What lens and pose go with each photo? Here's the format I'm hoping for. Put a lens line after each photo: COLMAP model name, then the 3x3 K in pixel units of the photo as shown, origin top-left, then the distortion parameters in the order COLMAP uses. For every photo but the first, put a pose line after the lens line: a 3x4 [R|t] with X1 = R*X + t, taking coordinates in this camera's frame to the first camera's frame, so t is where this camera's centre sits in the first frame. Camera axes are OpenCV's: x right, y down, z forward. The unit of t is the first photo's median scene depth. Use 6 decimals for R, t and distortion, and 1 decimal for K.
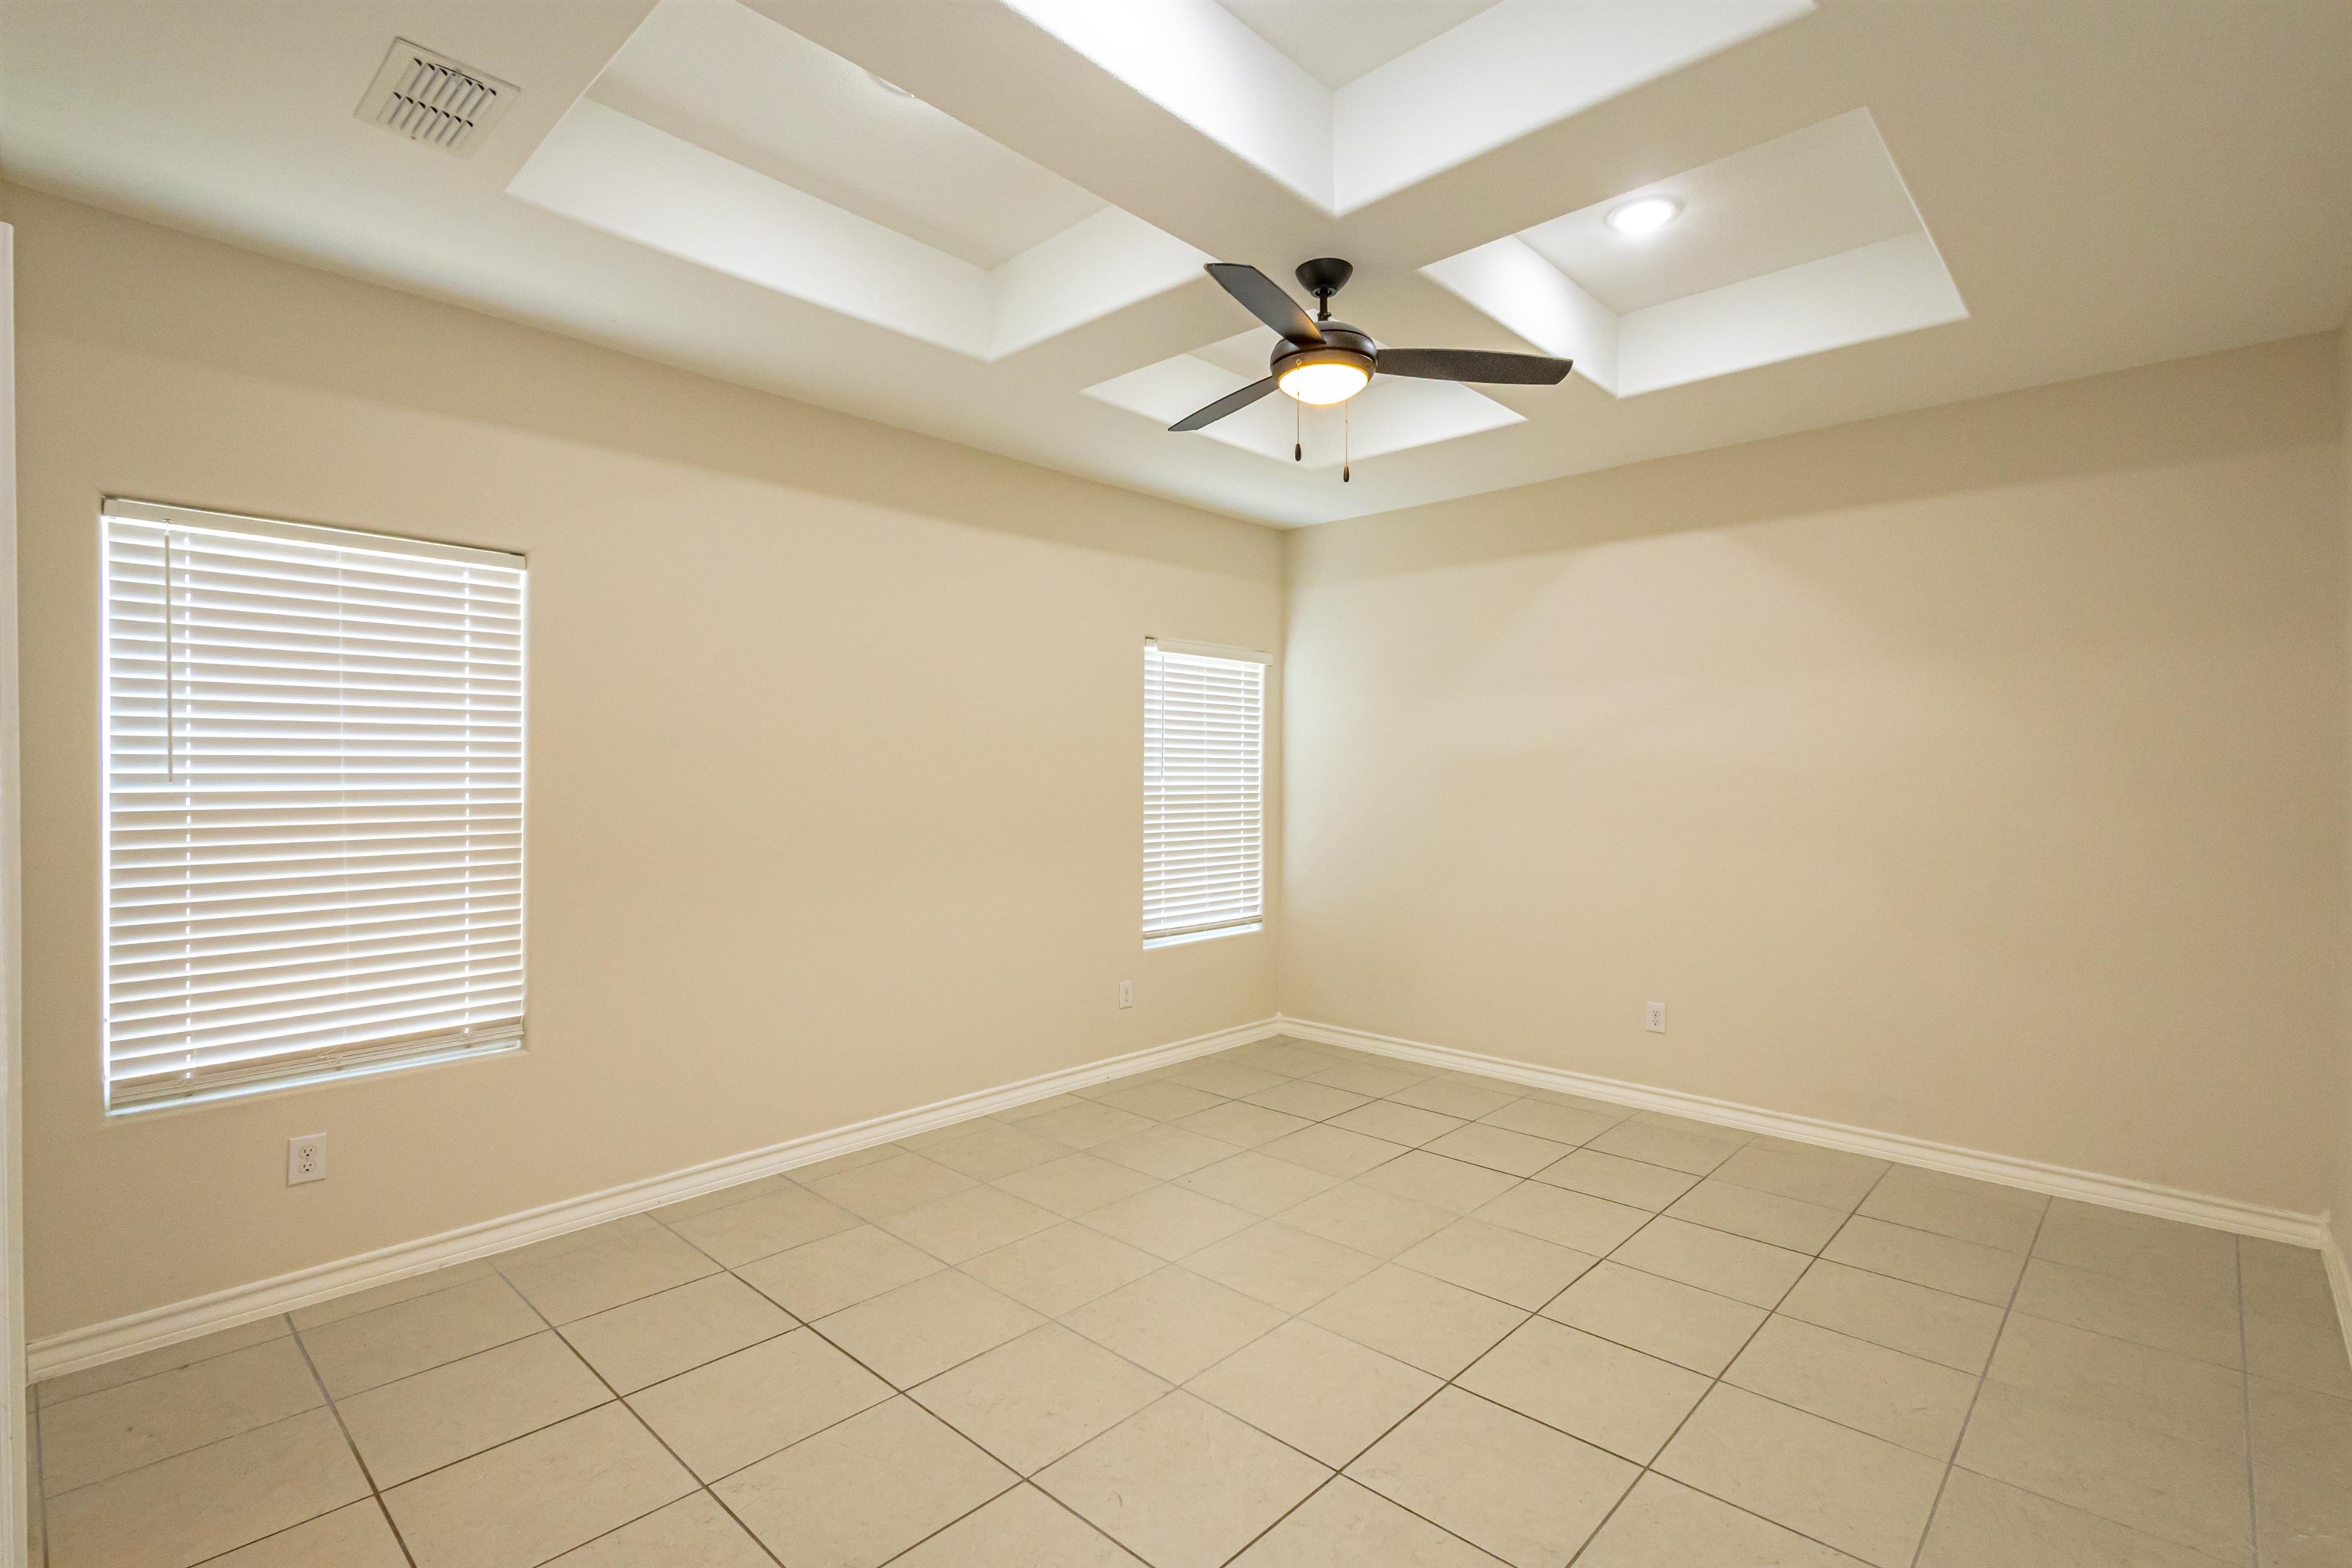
lens RADIAL K [[1091.0, 0, 1182.7], [0, 1091.0, 788.9], [0, 0, 1]] dist [0.014729, -0.003438]
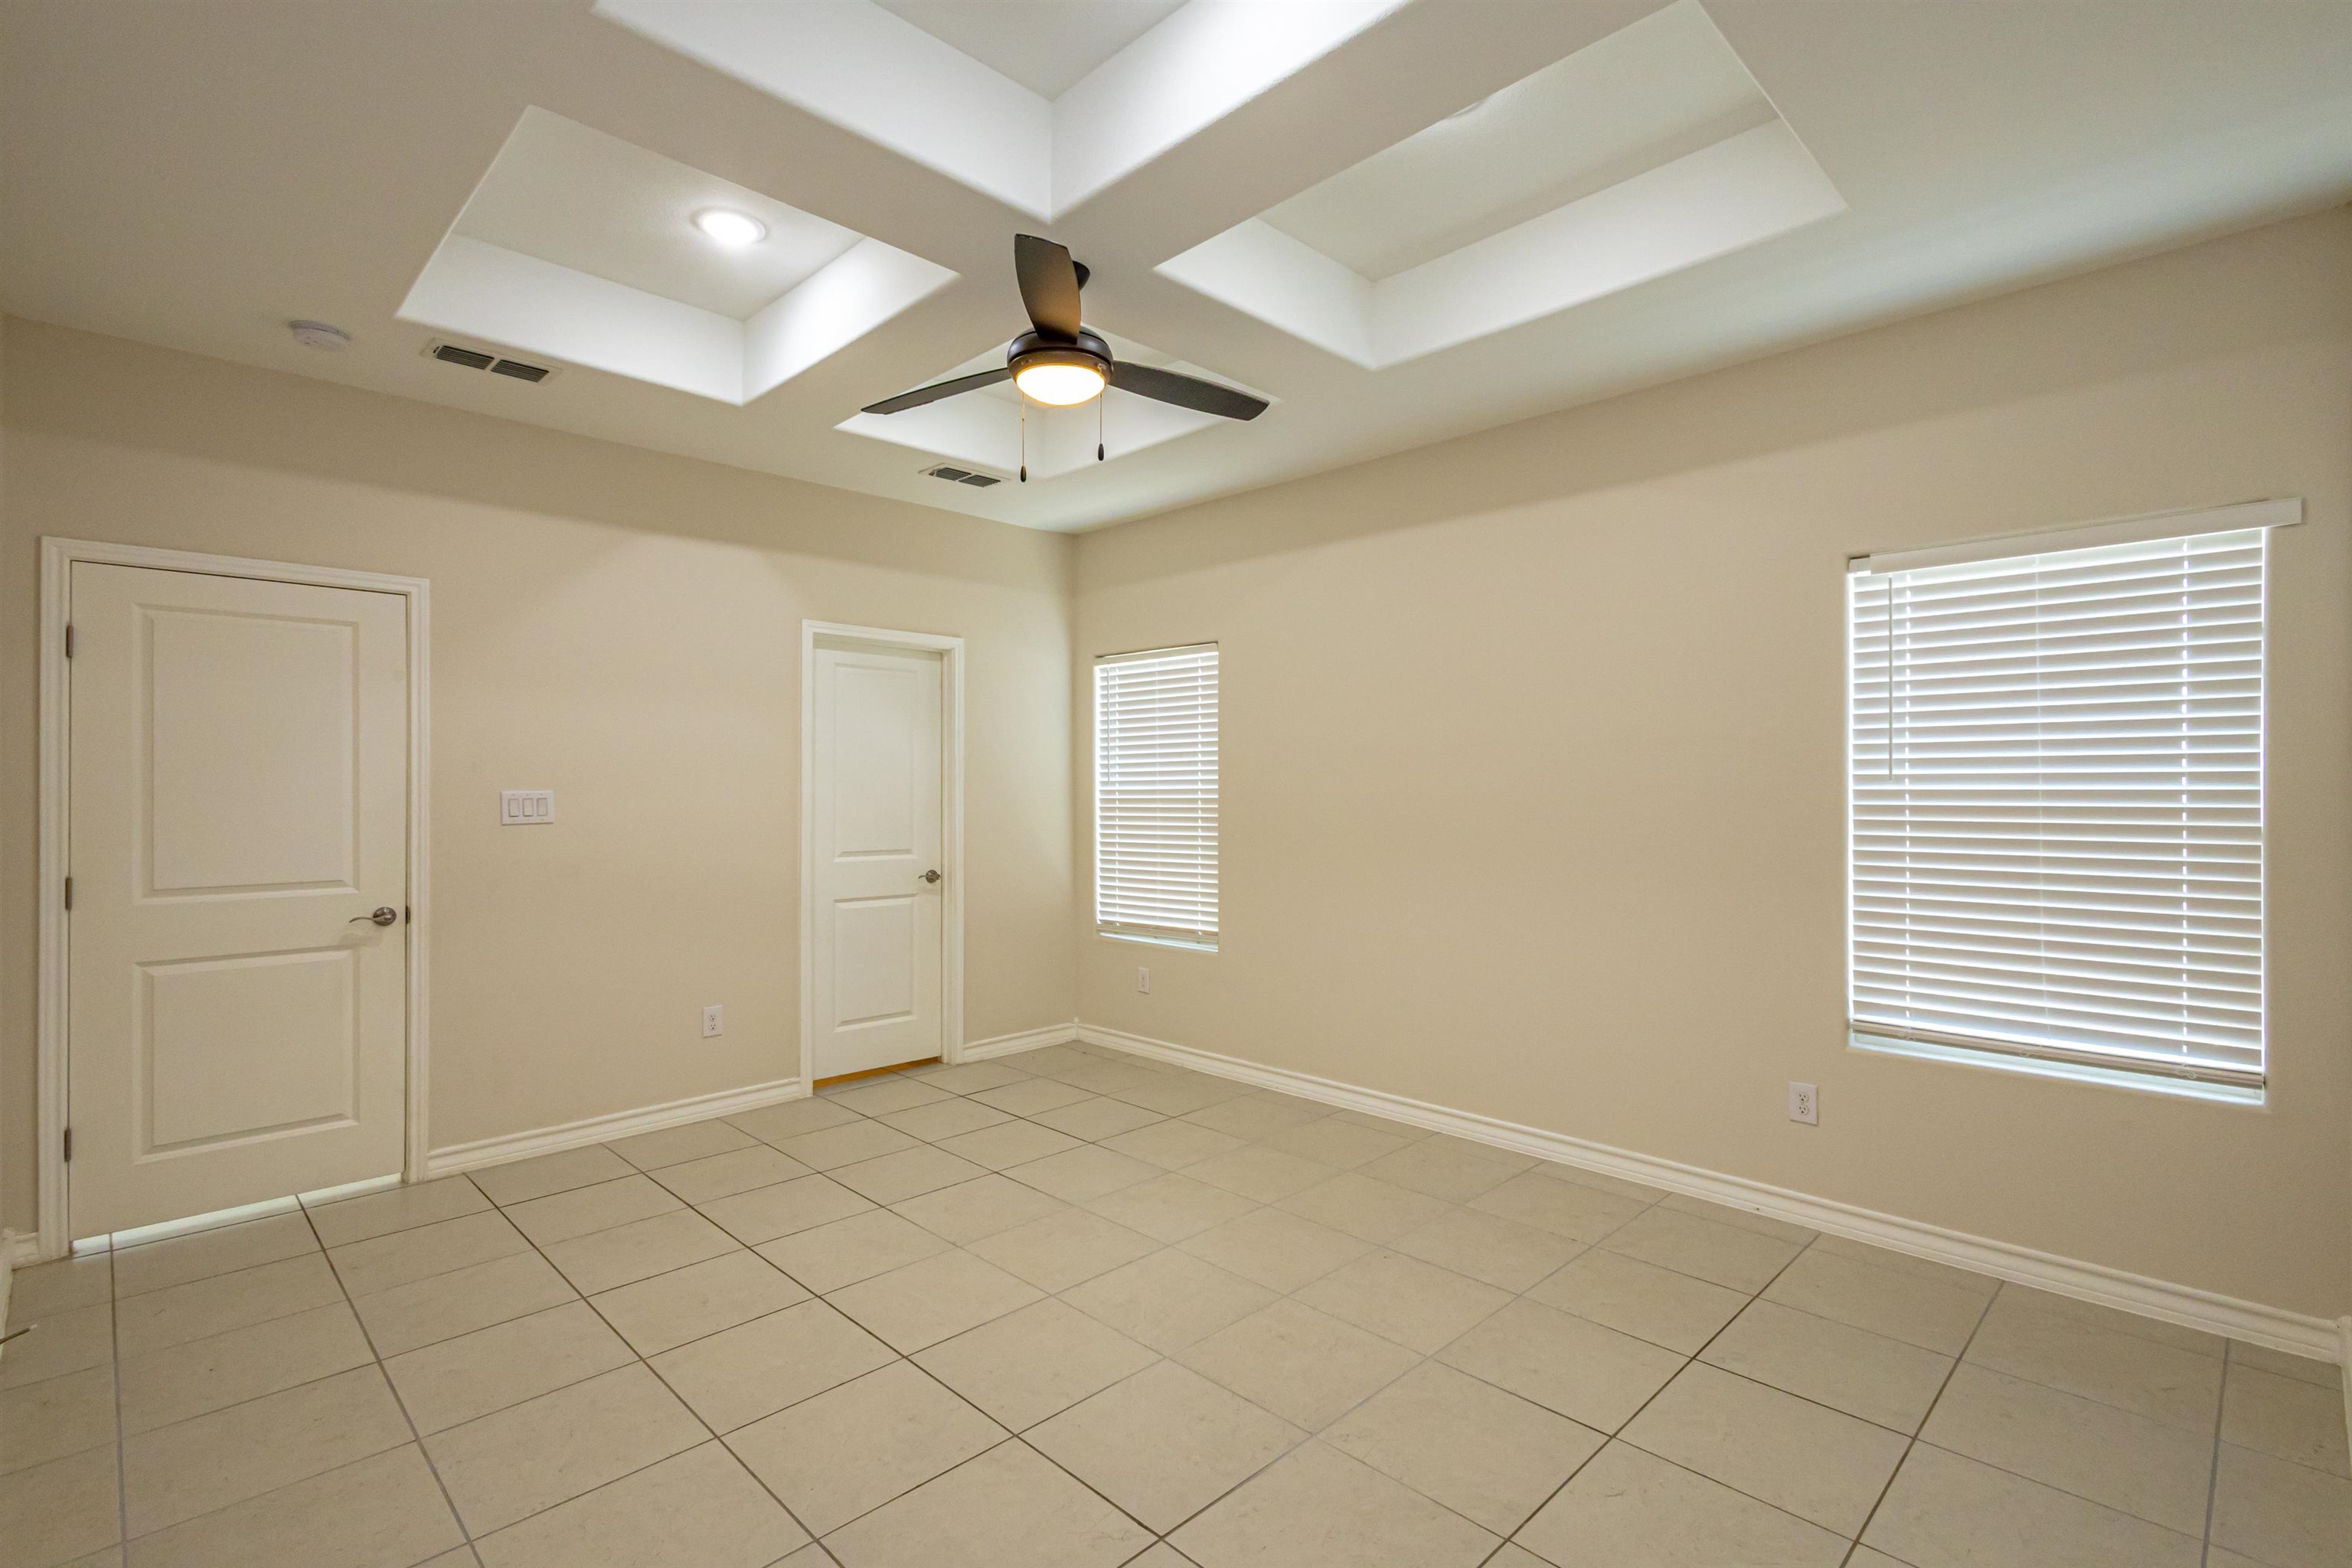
lens RADIAL K [[1091.0, 0, 1170.6], [0, 1091.0, 776.3], [0, 0, 1]] dist [0.014729, -0.003438]
pose [[-0.038921, -0.009330, -0.999199, 0.626576], [-0.008644, 0.999922, -0.009000, -0.001890], [0.999205, 0.008287, -0.038998, 0.629415]]
